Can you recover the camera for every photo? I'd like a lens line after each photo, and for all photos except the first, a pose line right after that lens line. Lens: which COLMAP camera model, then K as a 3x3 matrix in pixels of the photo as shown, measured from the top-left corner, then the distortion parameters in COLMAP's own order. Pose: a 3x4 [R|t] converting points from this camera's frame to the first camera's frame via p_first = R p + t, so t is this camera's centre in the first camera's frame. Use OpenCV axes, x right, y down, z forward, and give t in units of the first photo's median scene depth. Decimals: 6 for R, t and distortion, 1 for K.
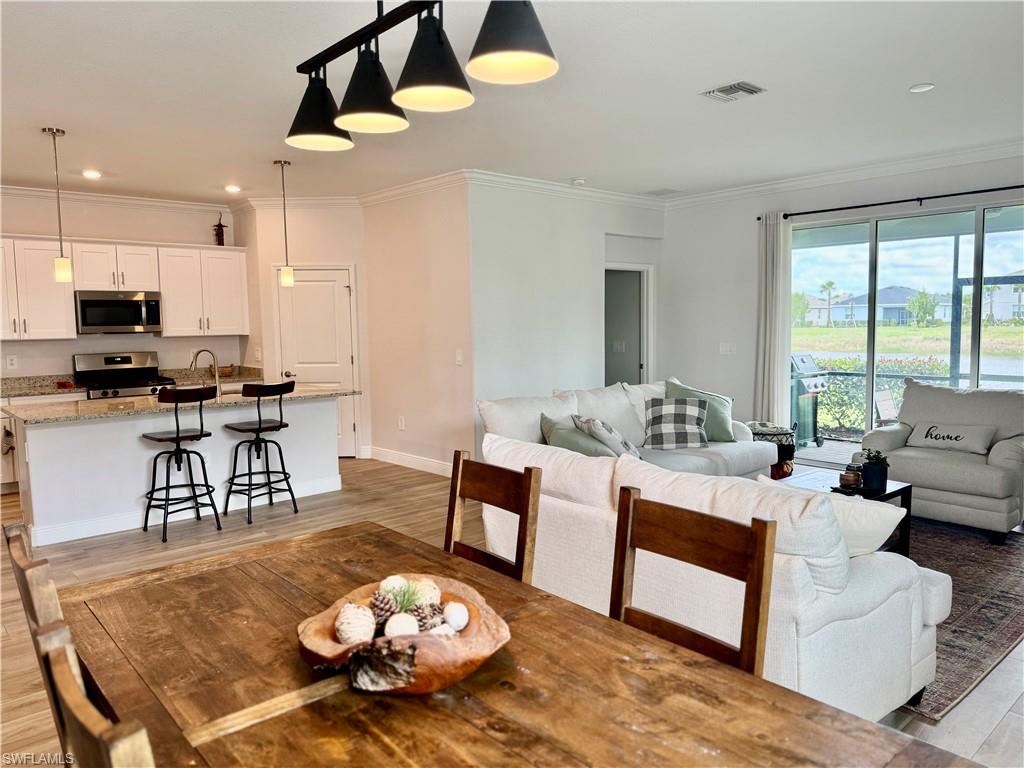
lens RADIAL K [[728.3, 0, 530.0], [0, 728.3, 383.6], [0, 0, 1]] dist [0.072435, -0.093922]
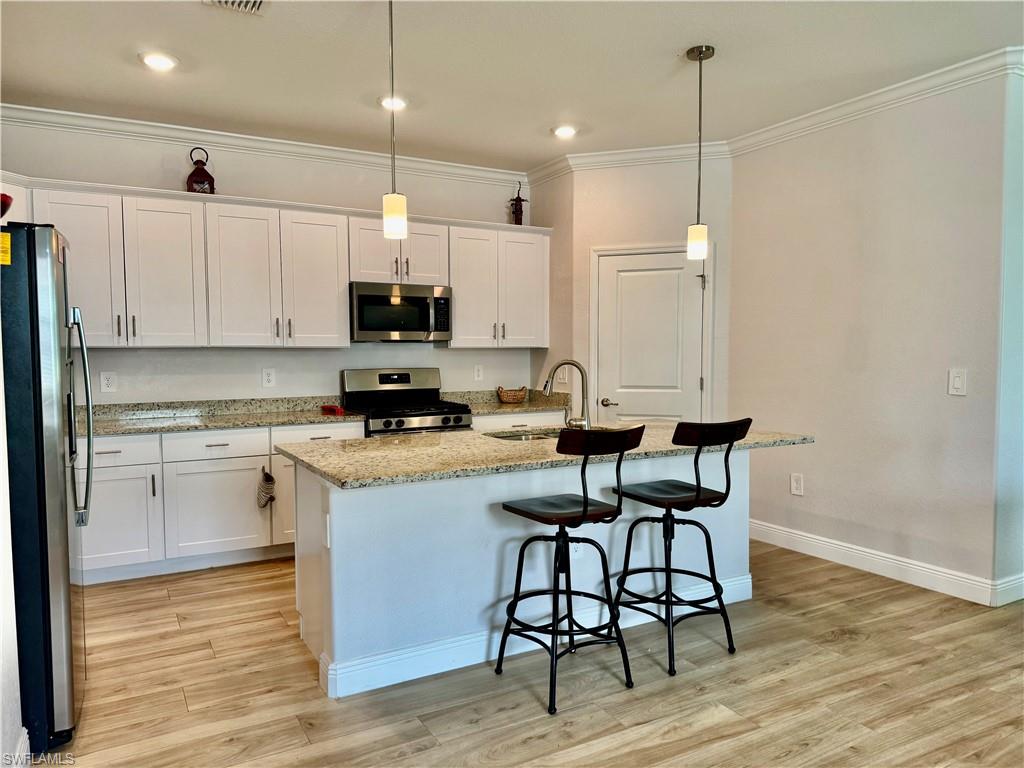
lens RADIAL K [[728.3, 0, 510.0], [0, 728.3, 389.4], [0, 0, 1]] dist [0.072435, -0.093922]
pose [[0.973023, 0.021020, -0.229750, -0.284146], [-0.028182, 0.999212, -0.027936, -0.003570], [0.228982, 0.033657, 0.972849, 0.323125]]
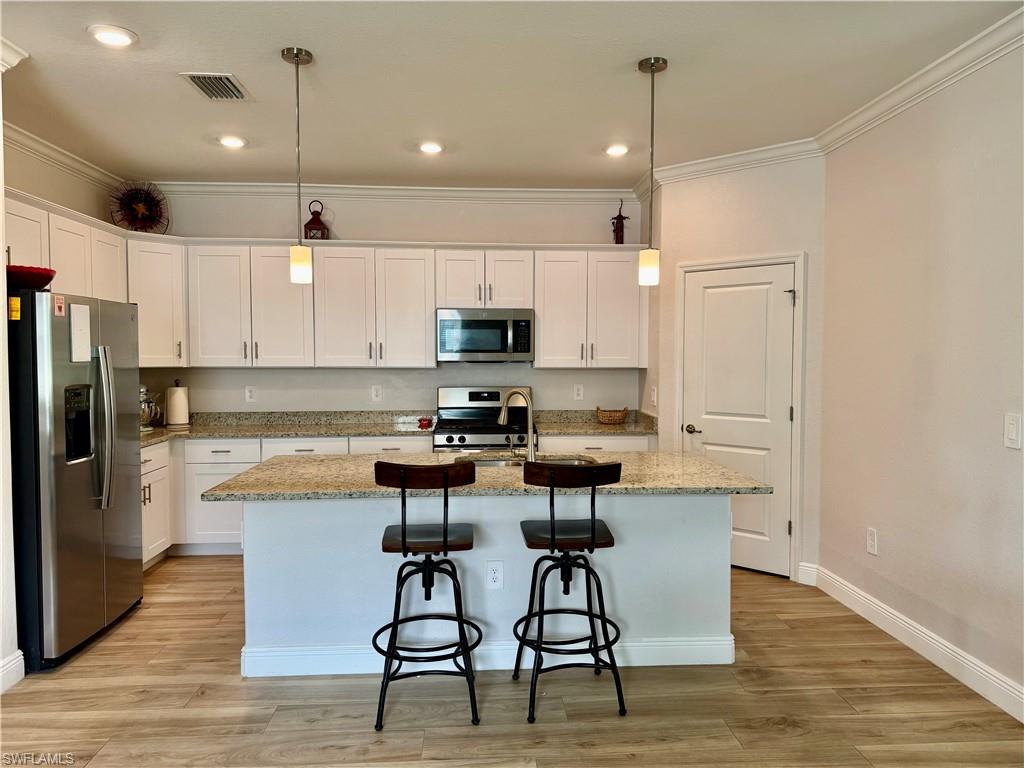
lens RADIAL K [[728.3, 0, 508.9], [0, 728.3, 382.0], [0, 0, 1]] dist [0.072435, -0.093922]
pose [[0.774086, 0.038298, -0.631920, -0.048105], [-0.066195, 0.997593, -0.020628, -0.033331], [0.629610, 0.057798, 0.774759, 0.423976]]
